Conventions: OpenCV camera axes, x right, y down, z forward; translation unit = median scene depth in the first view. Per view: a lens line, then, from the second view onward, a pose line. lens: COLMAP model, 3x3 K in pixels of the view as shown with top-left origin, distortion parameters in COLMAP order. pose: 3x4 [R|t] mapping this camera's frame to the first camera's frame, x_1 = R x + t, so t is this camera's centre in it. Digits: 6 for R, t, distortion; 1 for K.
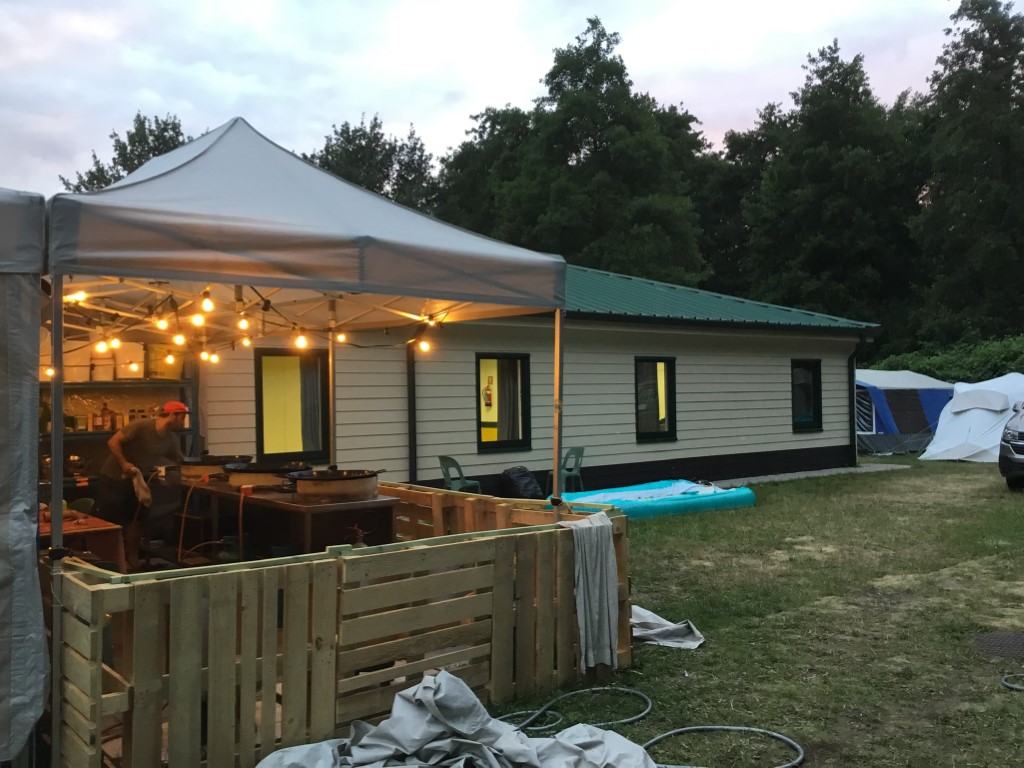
lens RADIAL K [[948.9, 0, 512.0], [0, 948.9, 384.0], [0, 0, 1]] dist [0.150637, -0.287215]
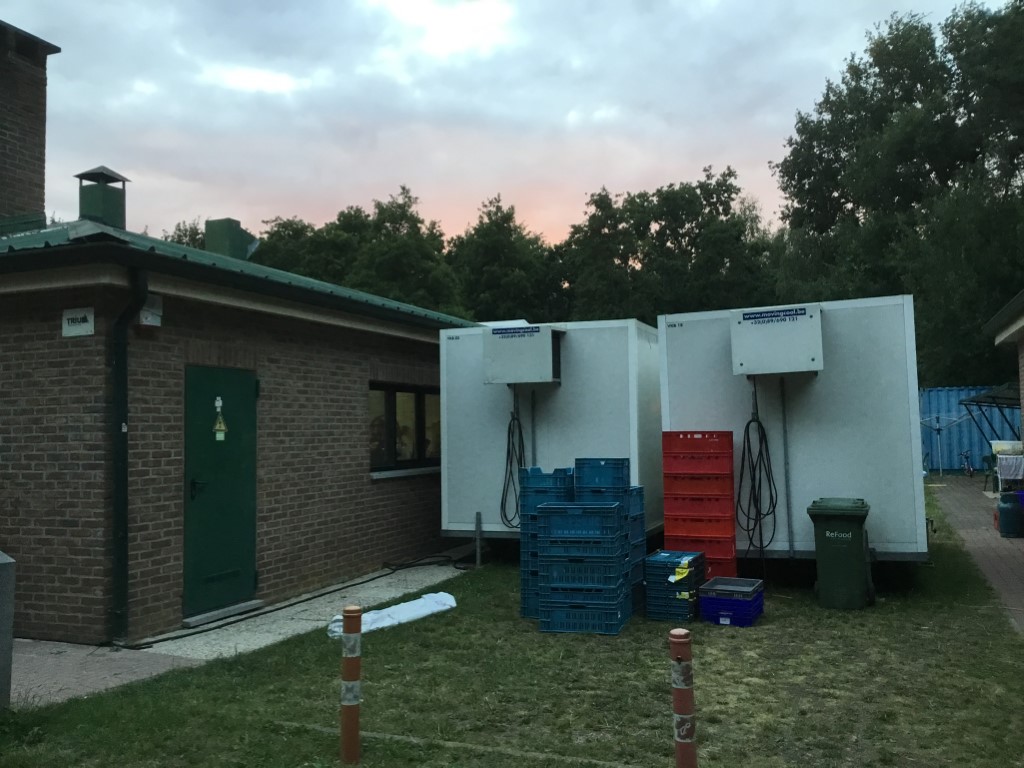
lens RADIAL K [[948.9, 0, 512.0], [0, 948.9, 384.0], [0, 0, 1]] dist [0.150637, -0.287215]
pose [[0.880771, 0.023899, 0.472938, -0.409572], [-0.001697, 0.998879, -0.047316, 0.005238], [-0.473539, 0.040872, 0.879824, -0.350018]]
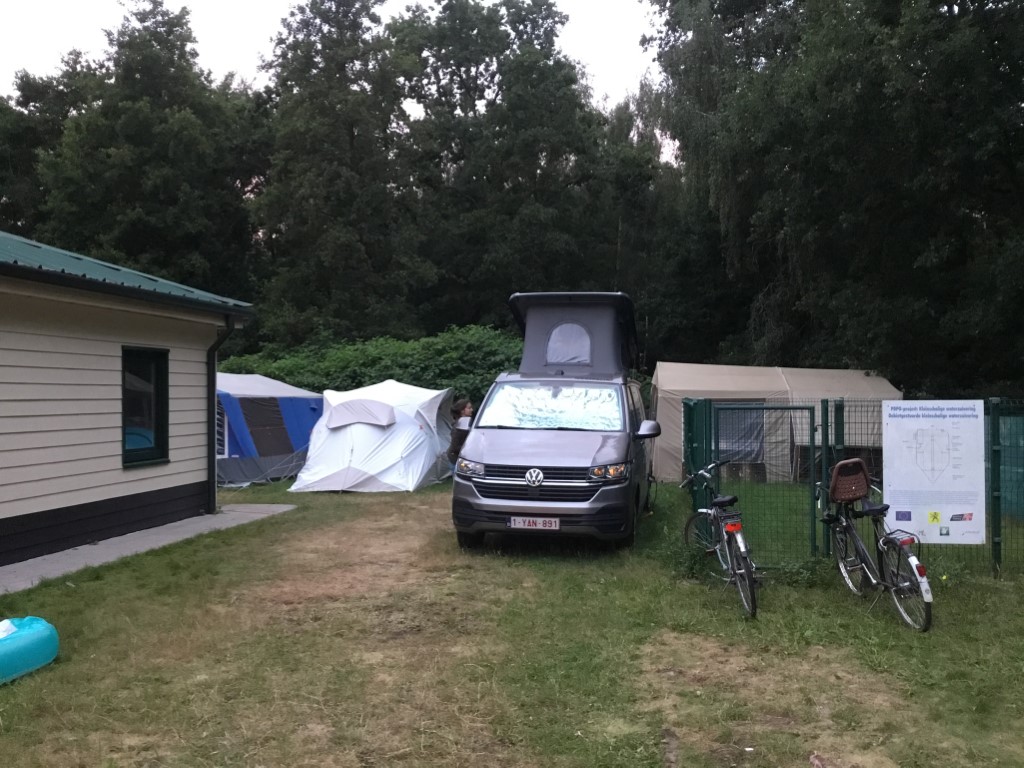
lens RADIAL K [[948.9, 0, 512.0], [0, 948.9, 384.0], [0, 0, 1]] dist [0.150637, -0.287215]
pose [[0.767105, 0.021719, 0.641154, 0.046694], [-0.016420, 0.999764, -0.014222, 0.001301], [-0.641312, 0.000382, 0.767280, 0.195040]]
